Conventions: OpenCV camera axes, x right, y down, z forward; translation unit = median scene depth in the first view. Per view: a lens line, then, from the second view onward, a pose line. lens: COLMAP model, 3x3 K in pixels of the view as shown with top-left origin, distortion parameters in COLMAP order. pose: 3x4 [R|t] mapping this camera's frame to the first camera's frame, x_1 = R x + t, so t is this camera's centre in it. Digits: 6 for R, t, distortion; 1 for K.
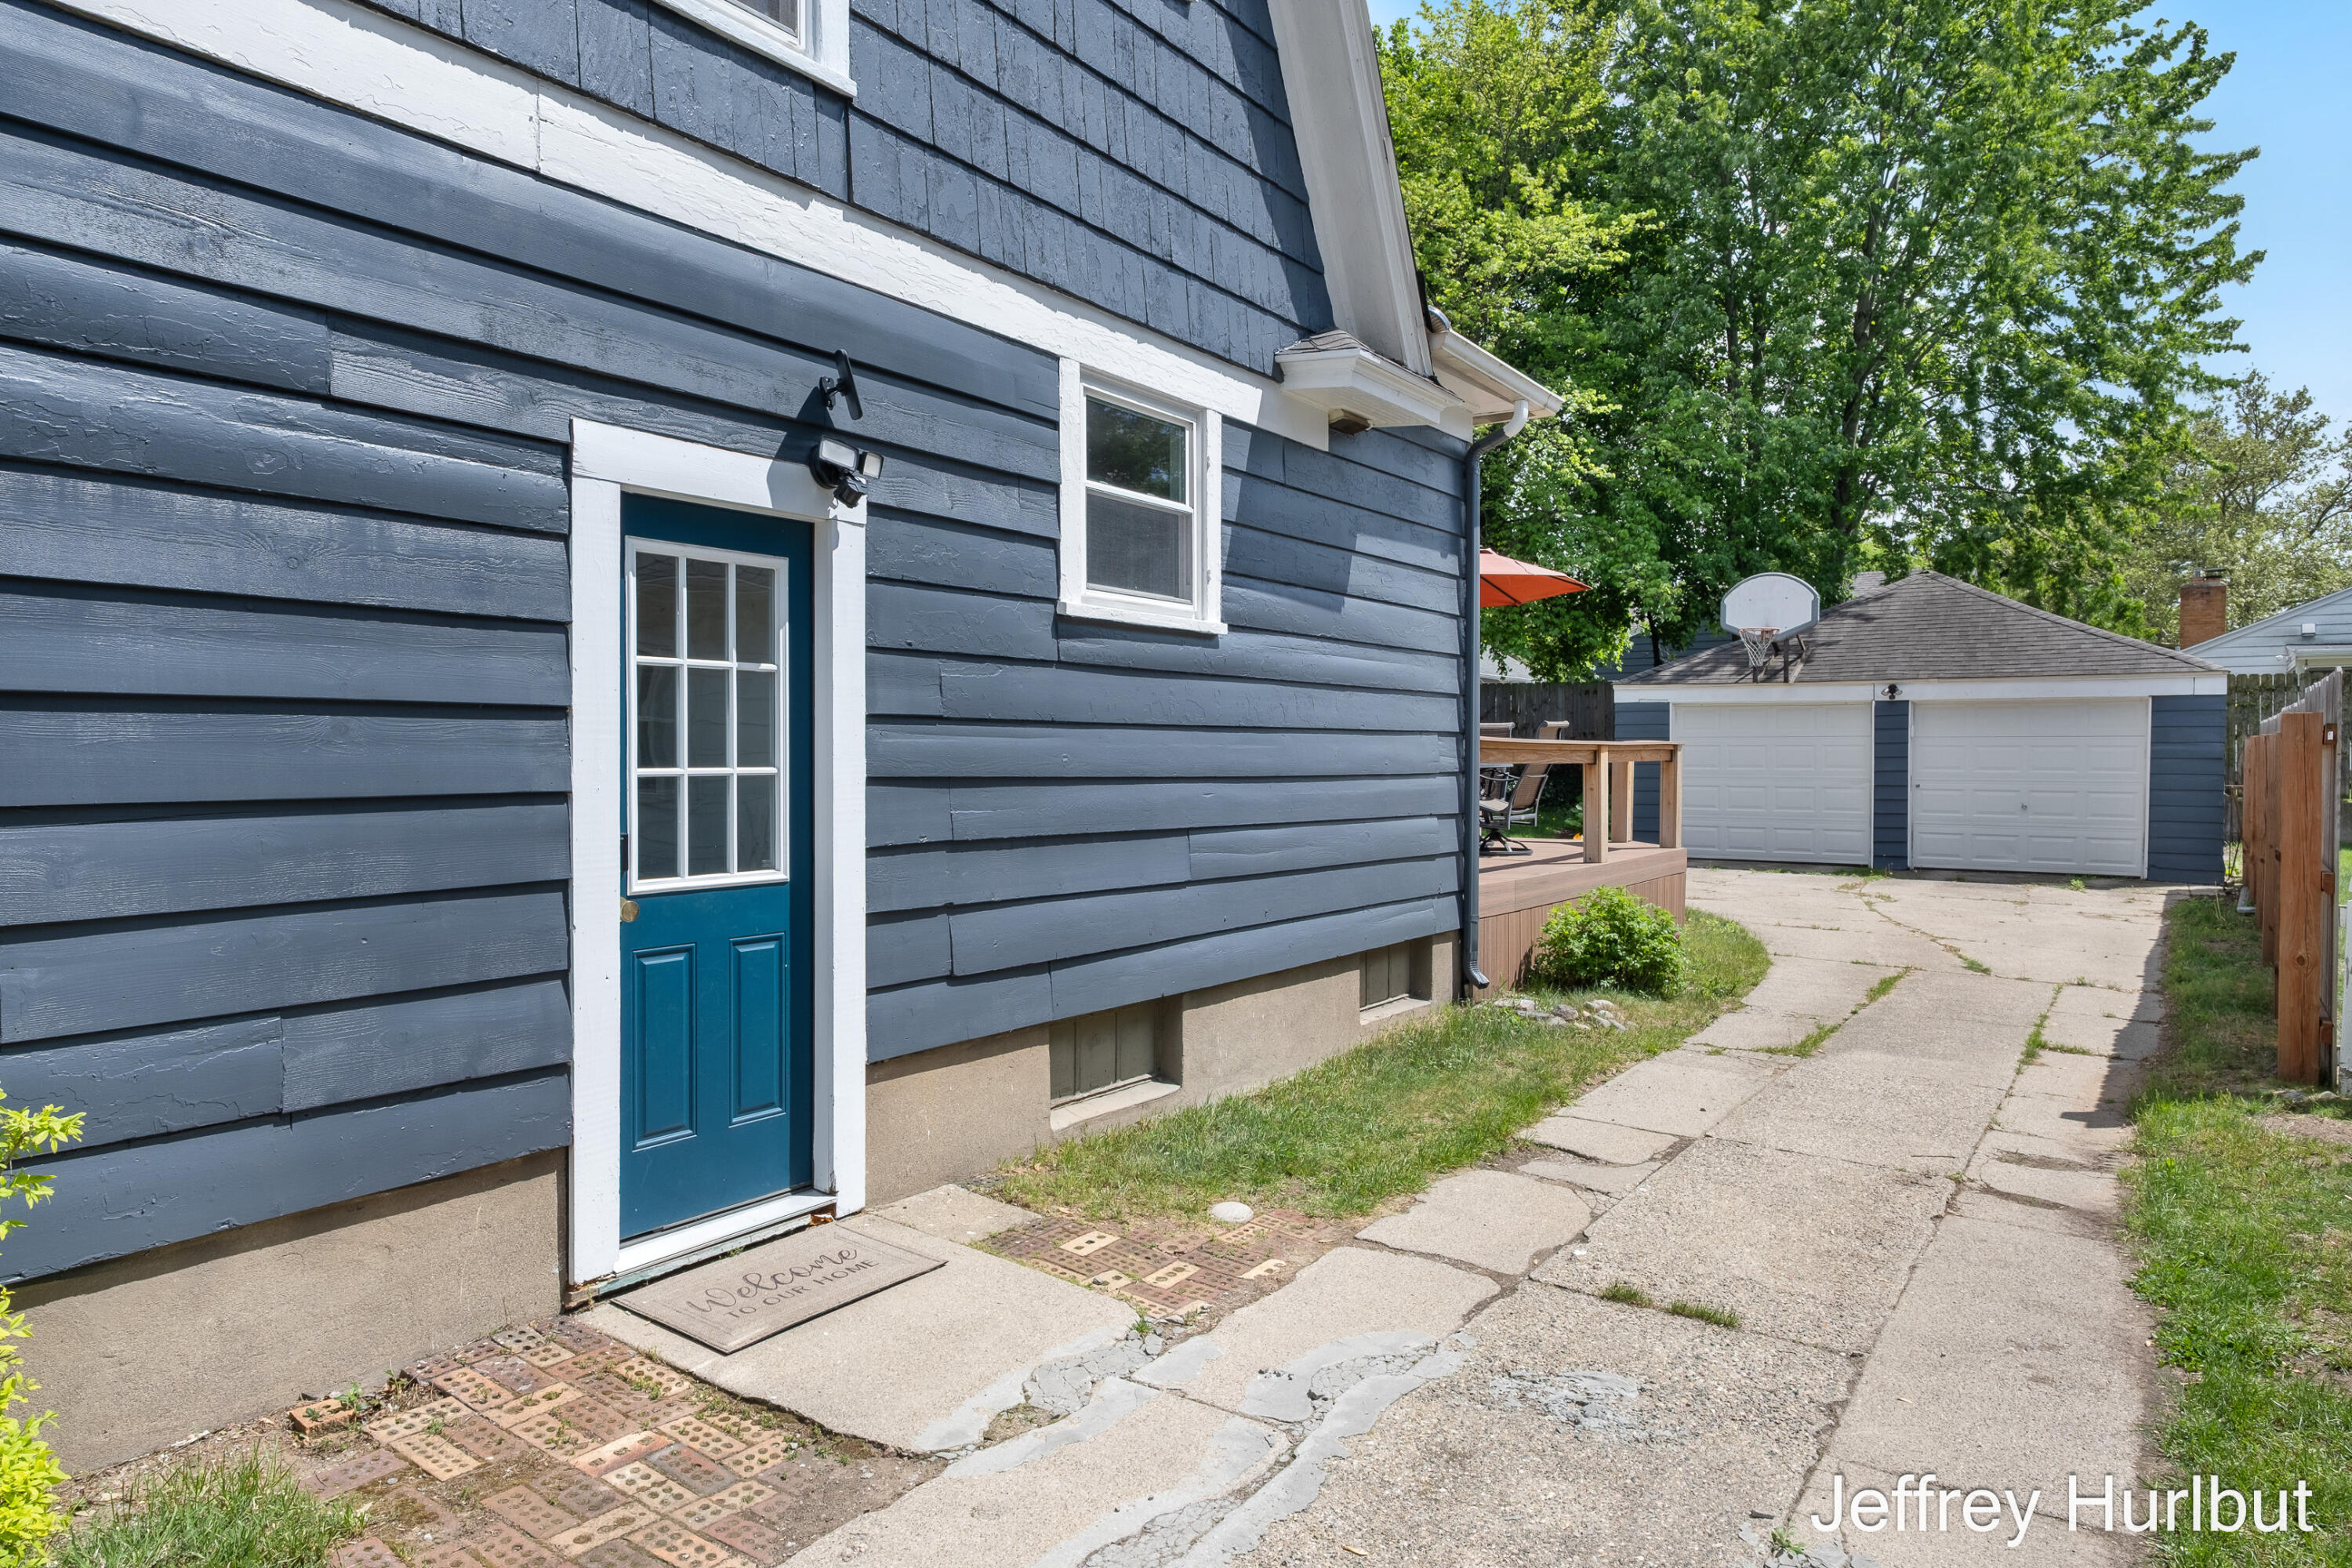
lens RADIAL K [[1366.5, 0, 1171.5], [0, 1366.5, 621.9], [0, 0, 1]] dist [-0.029129, 0.023622]
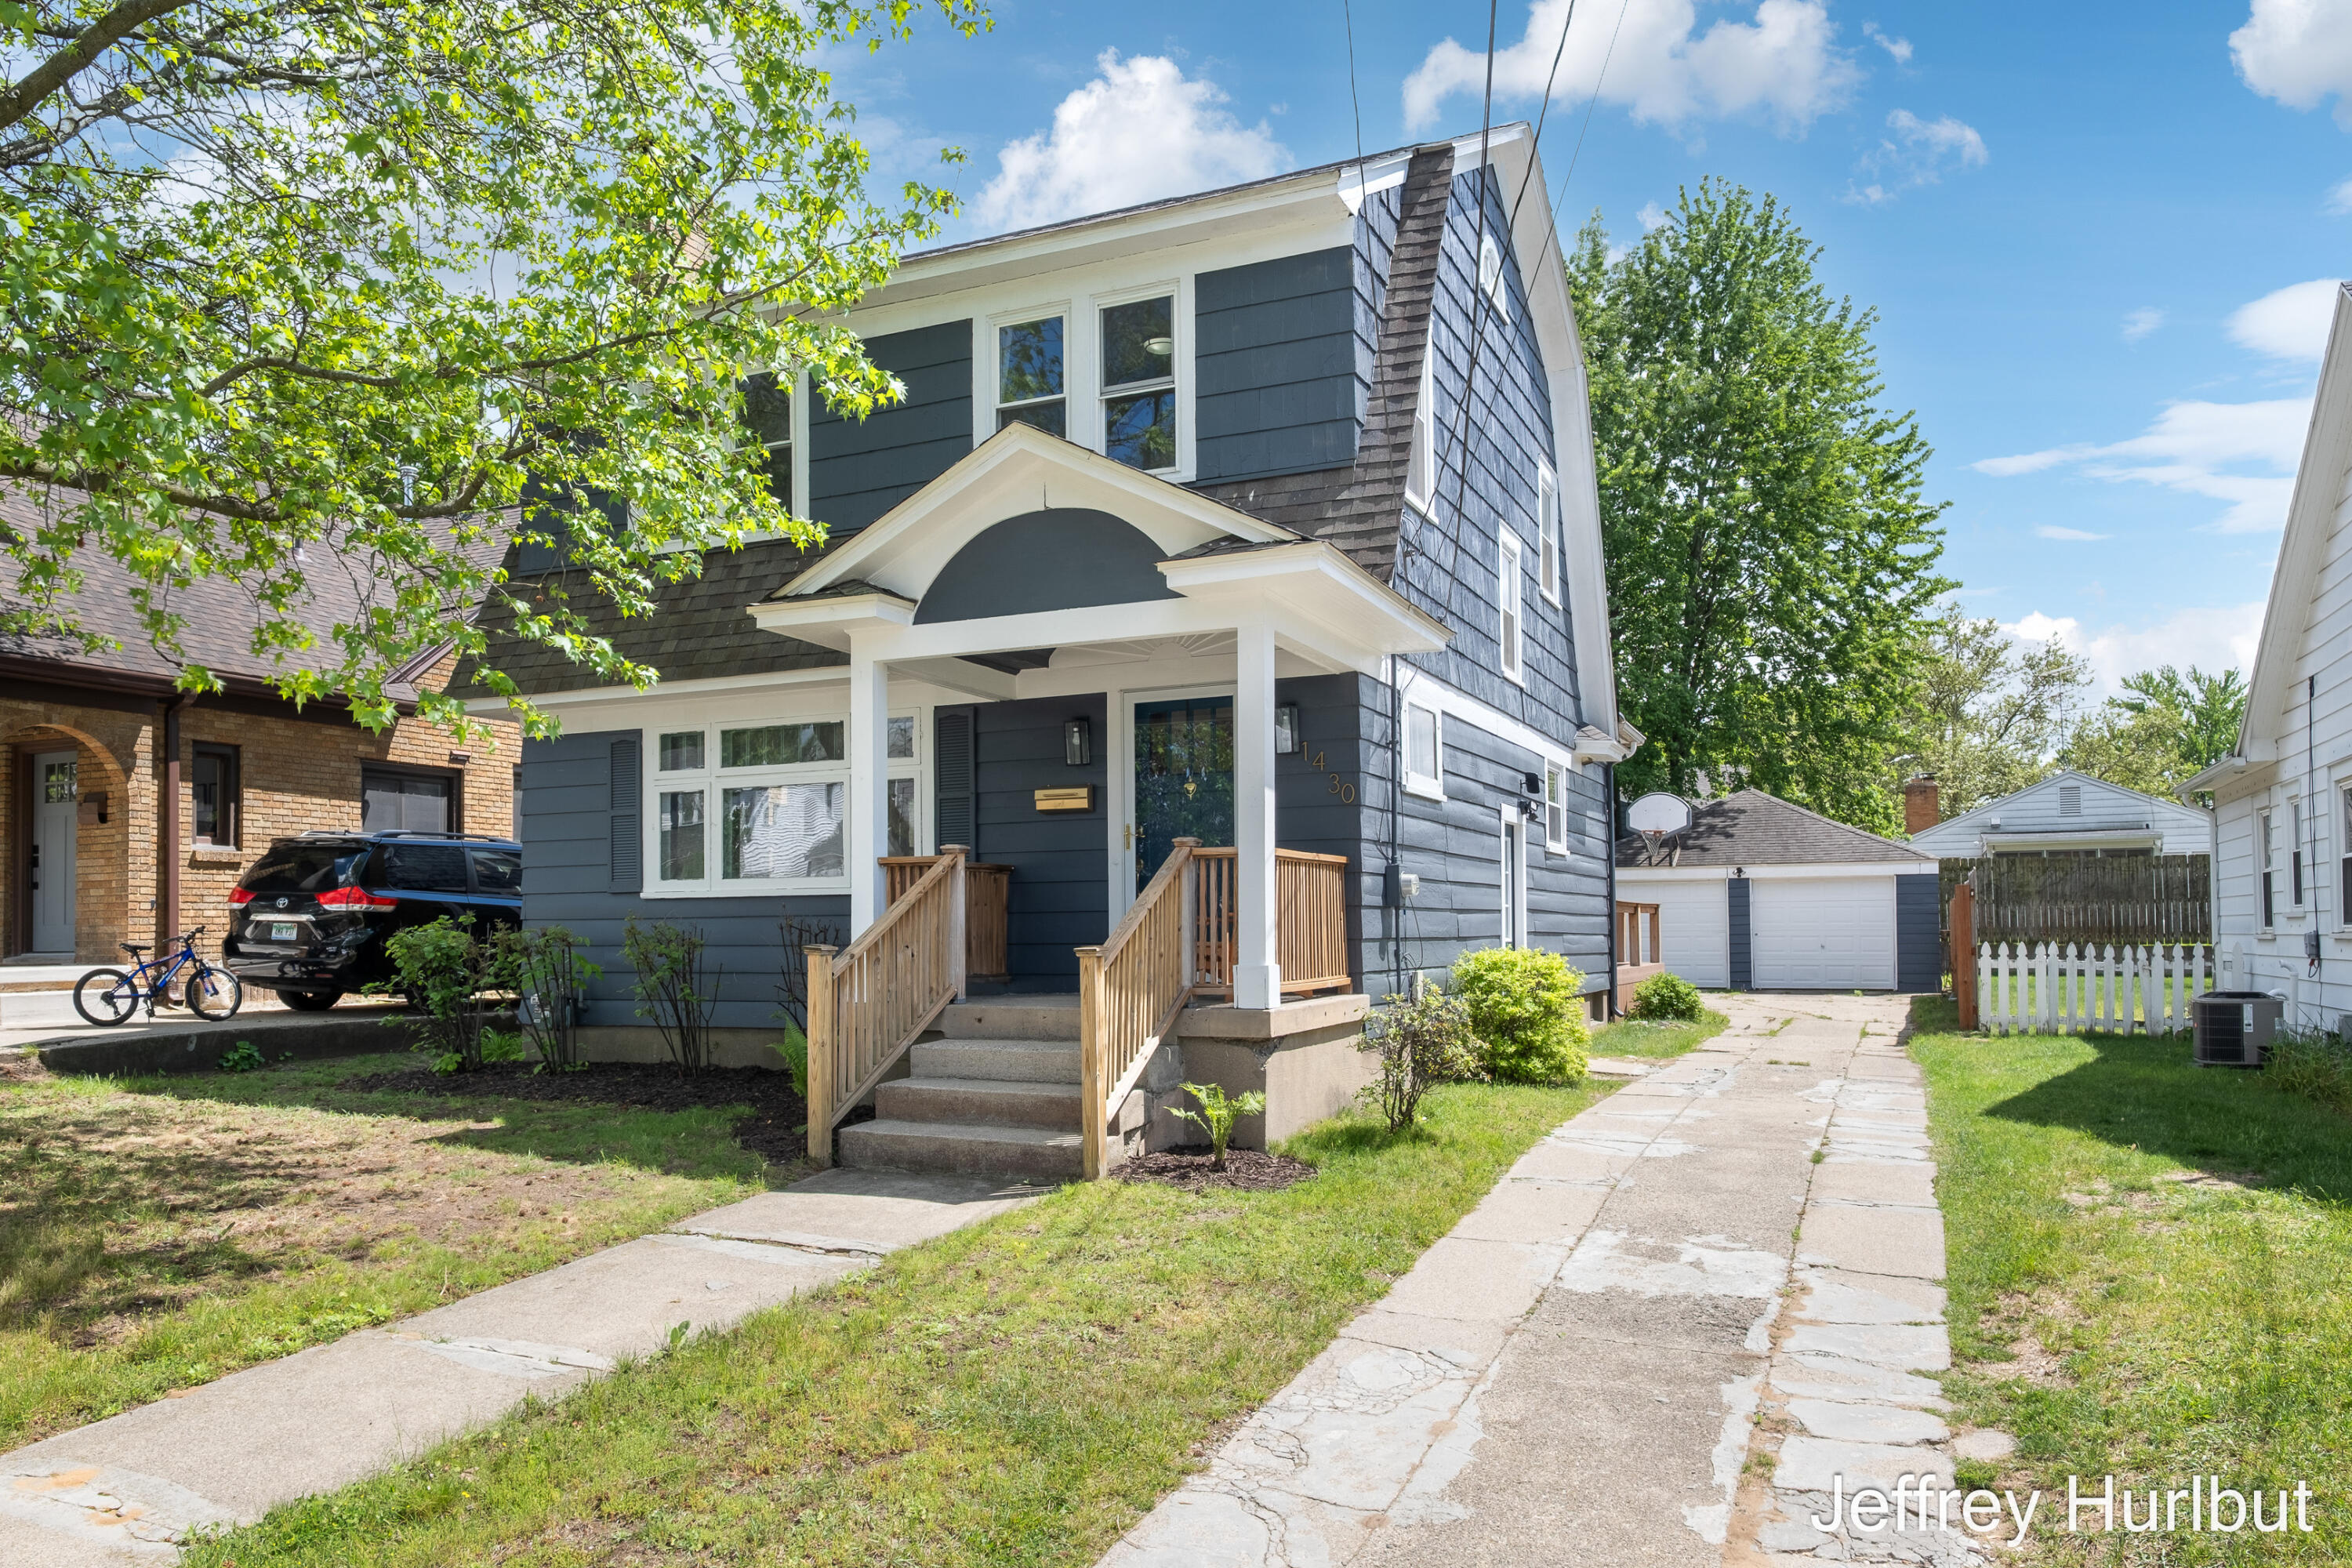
lens RADIAL K [[1429.6, 0, 1180.3], [0, 1429.6, 710.1], [0, 0, 1]] dist [0.034900, -0.000109]
pose [[0.984374, 0.011921, 0.175688, -0.360007], [-0.001378, 0.998197, -0.060011, -0.031299], [-0.176087, 0.058831, 0.982615, -0.470724]]
